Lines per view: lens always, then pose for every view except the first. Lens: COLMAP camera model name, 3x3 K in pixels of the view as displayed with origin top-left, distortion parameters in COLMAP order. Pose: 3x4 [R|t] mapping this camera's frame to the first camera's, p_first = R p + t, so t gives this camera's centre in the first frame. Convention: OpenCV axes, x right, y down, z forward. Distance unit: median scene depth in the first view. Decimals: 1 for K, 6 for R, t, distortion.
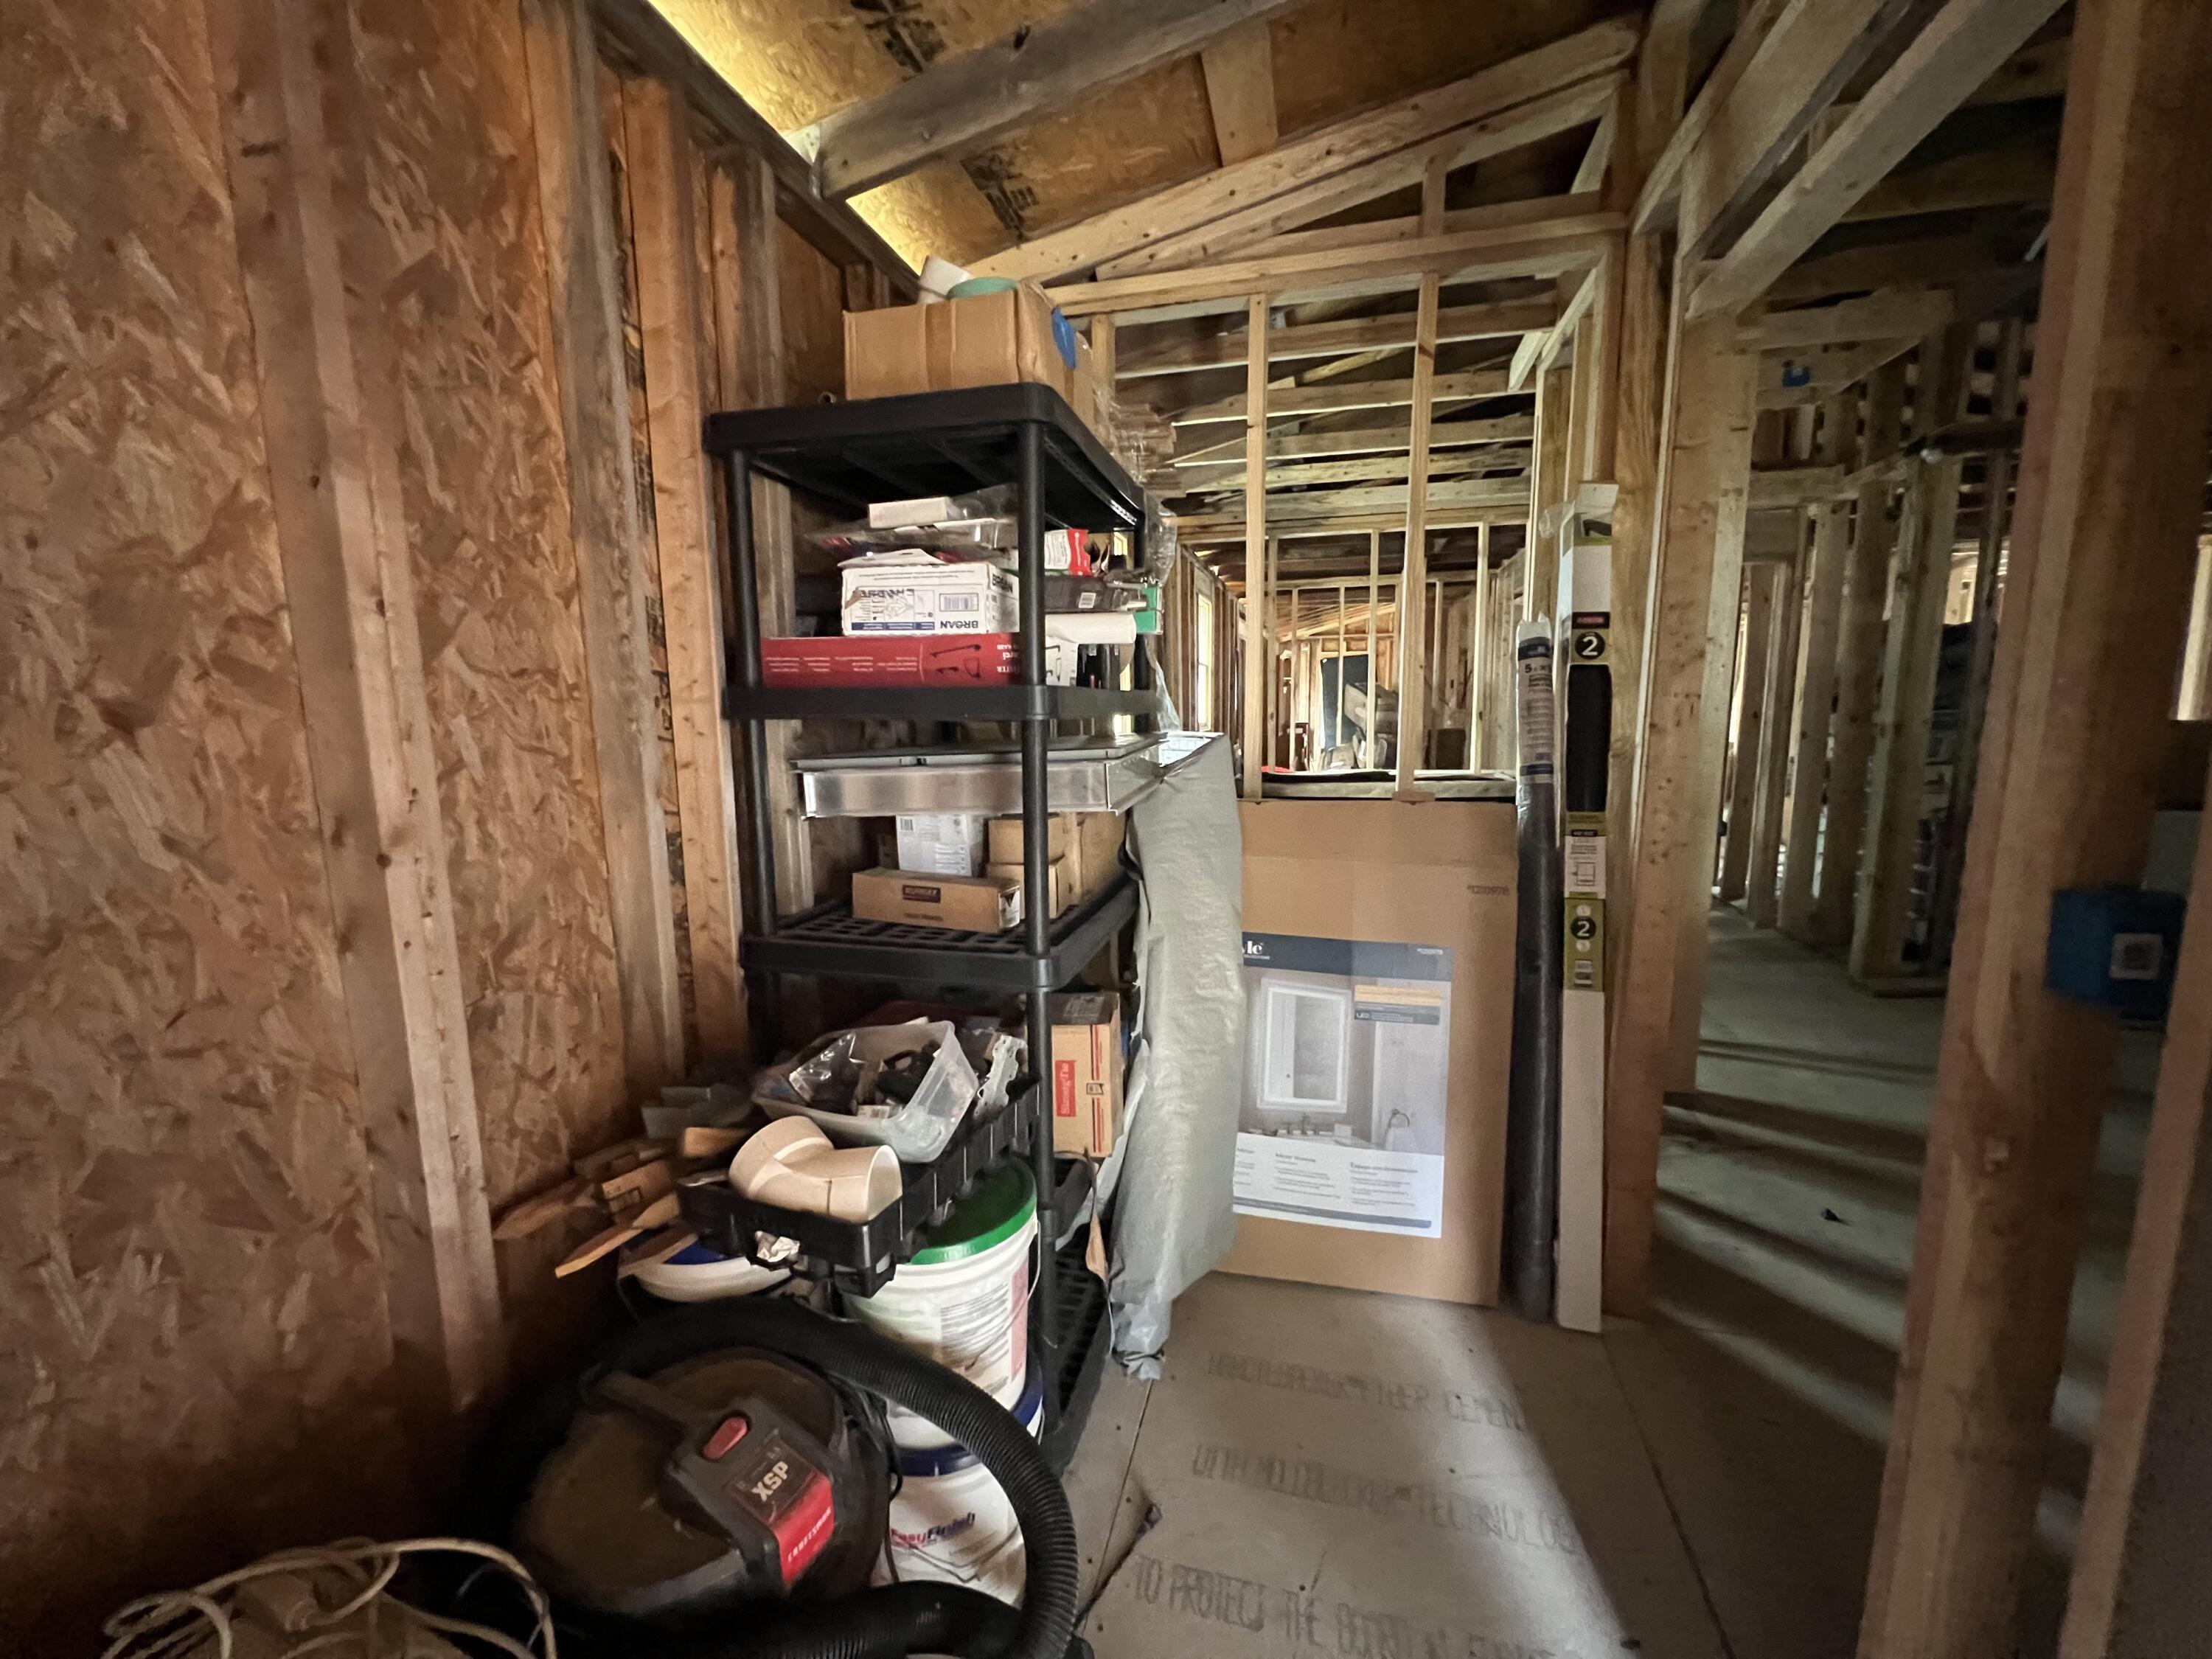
lens RADIAL K [[873.0, 0, 1106.0], [0, 873.0, 829.5], [0, 0, 1]] dist [-0.000349, 0.000167]
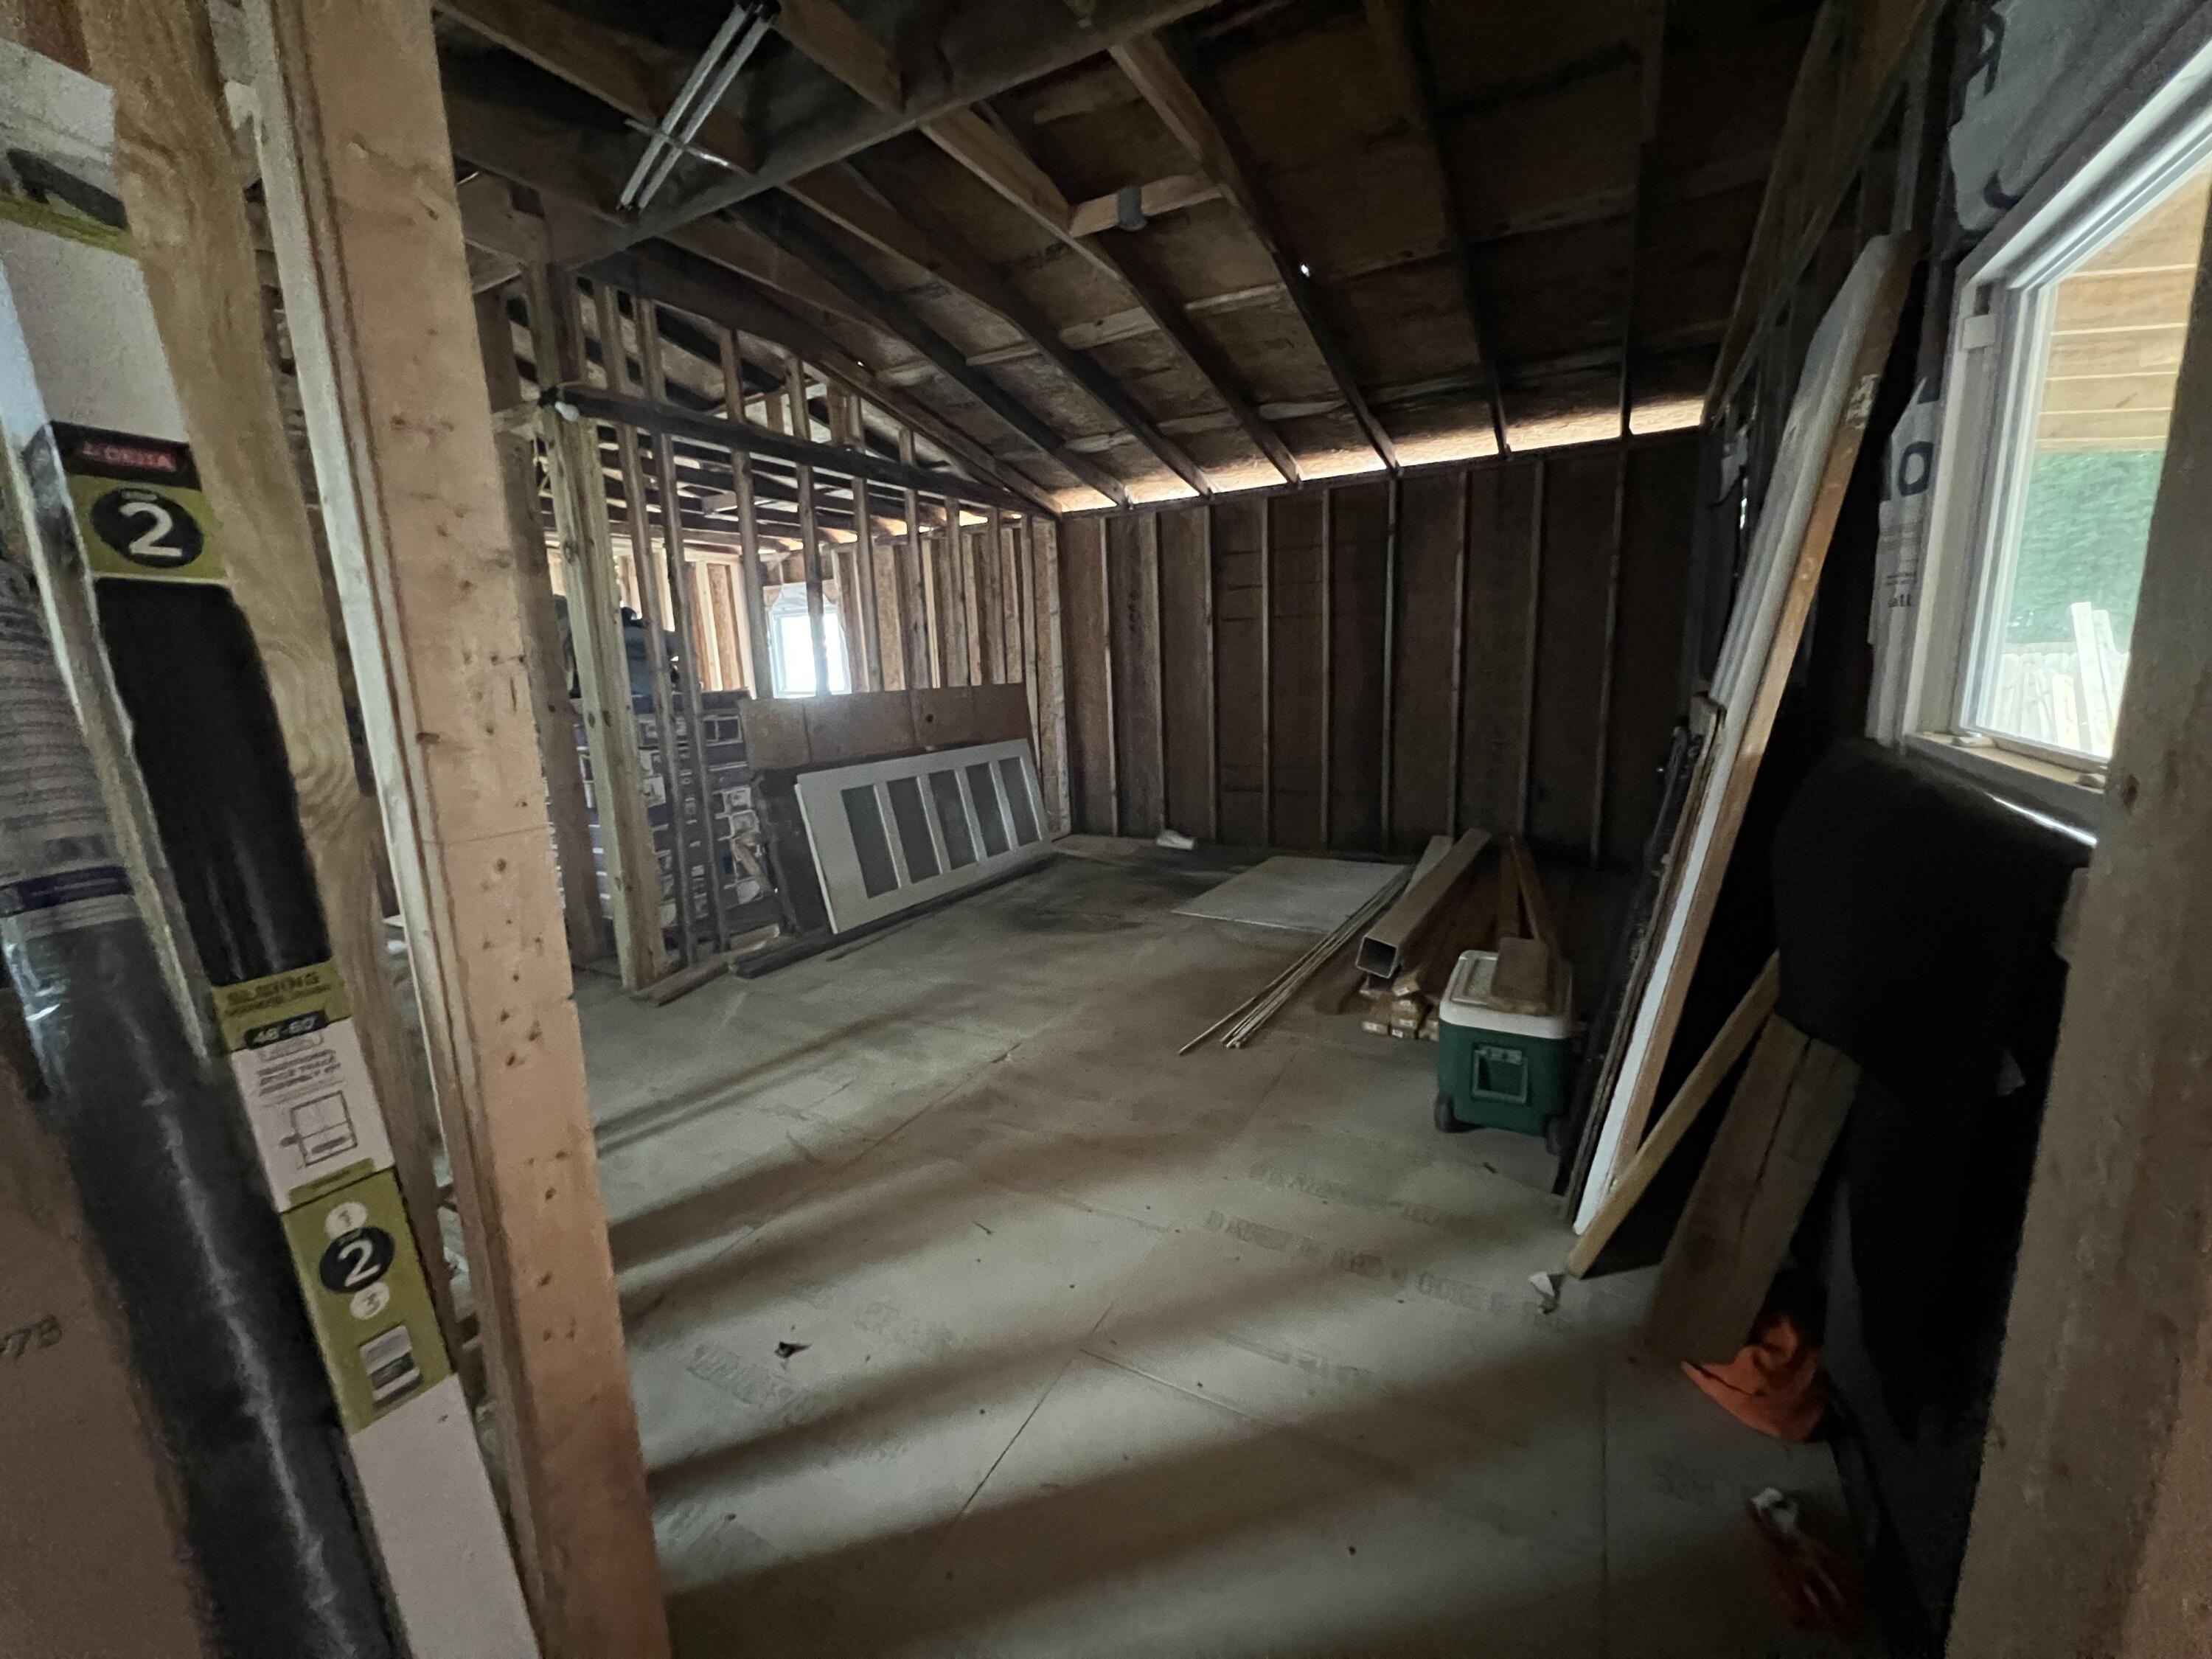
lens RADIAL K [[873.0, 0, 1106.0], [0, 873.0, 829.5], [0, 0, 1]] dist [-0.000349, 0.000167]
pose [[0.244035, -0.175908, 0.953679, 0.359316], [0.169189, 0.976052, 0.136741, -0.090408], [-0.954894, 0.127982, 0.267952, 0.682962]]
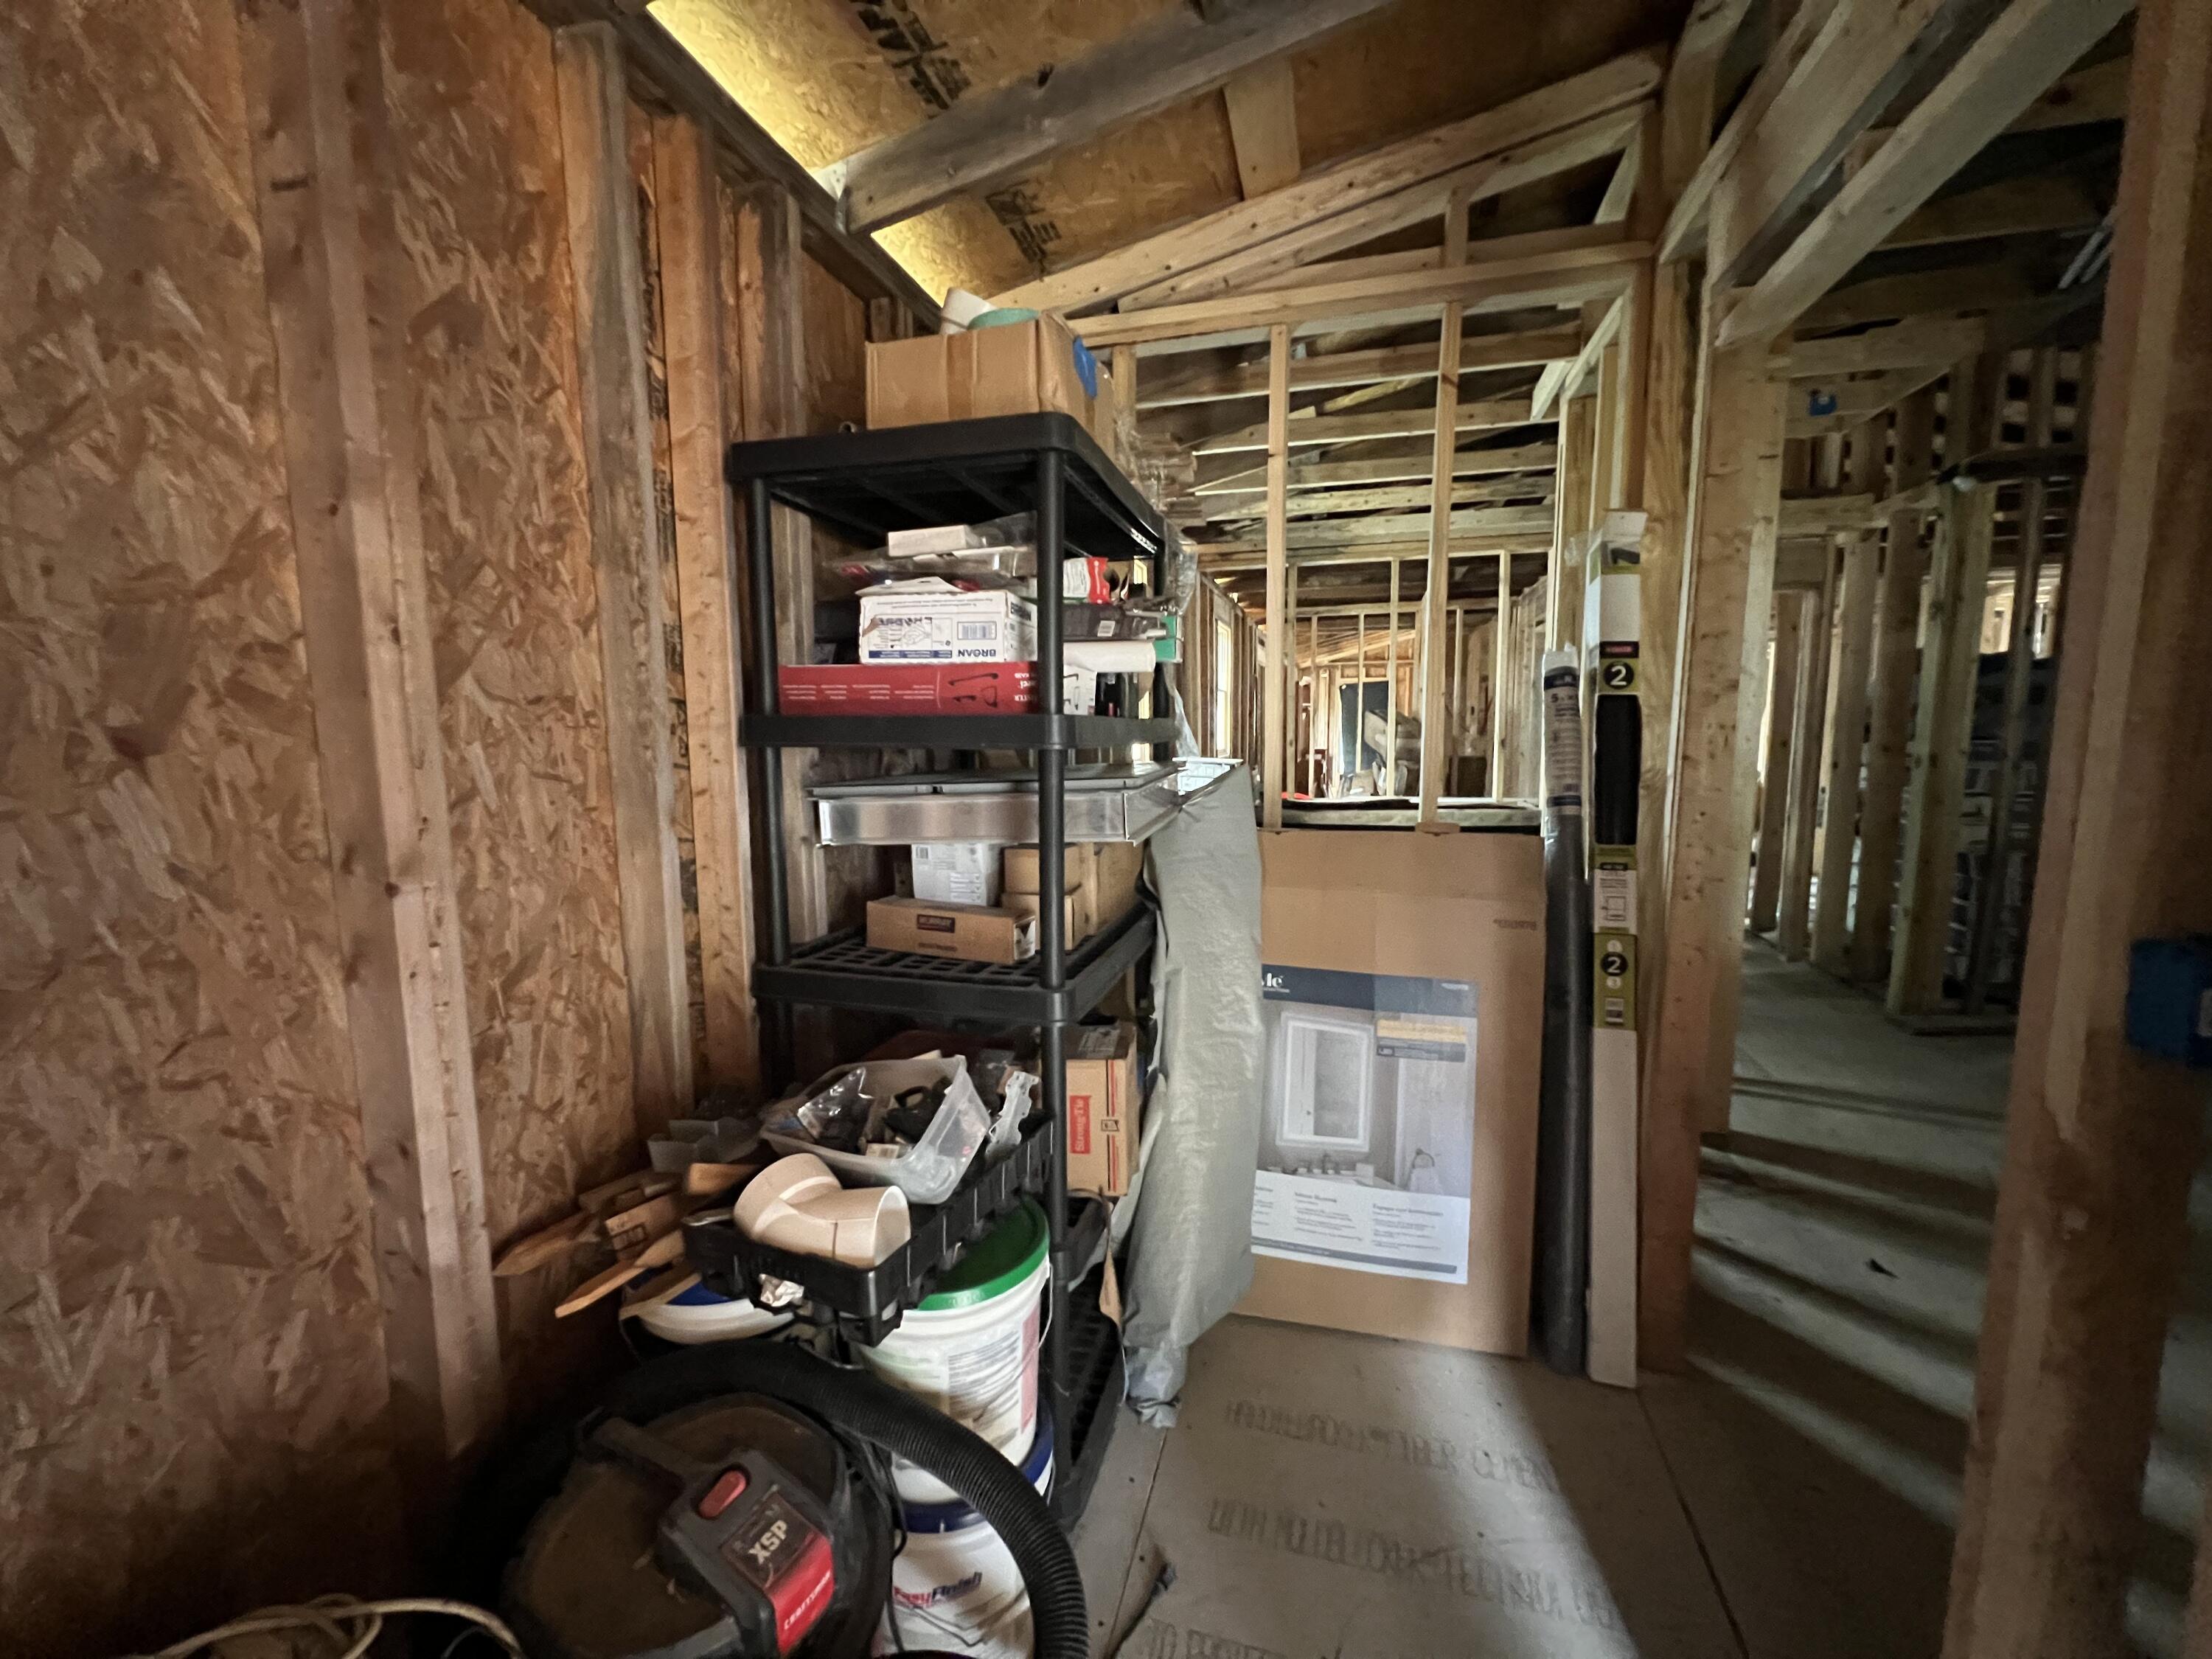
lens RADIAL K [[871.8, 0, 1106.0], [0, 871.8, 829.5], [0, 0, 1]] dist [0.000357, -0.000344]
pose [[0.999755, 0.007401, -0.020878, 0.000504], [-0.007980, 0.999582, -0.027774, -0.007099], [0.020664, 0.027933, 0.999396, 0.017377]]
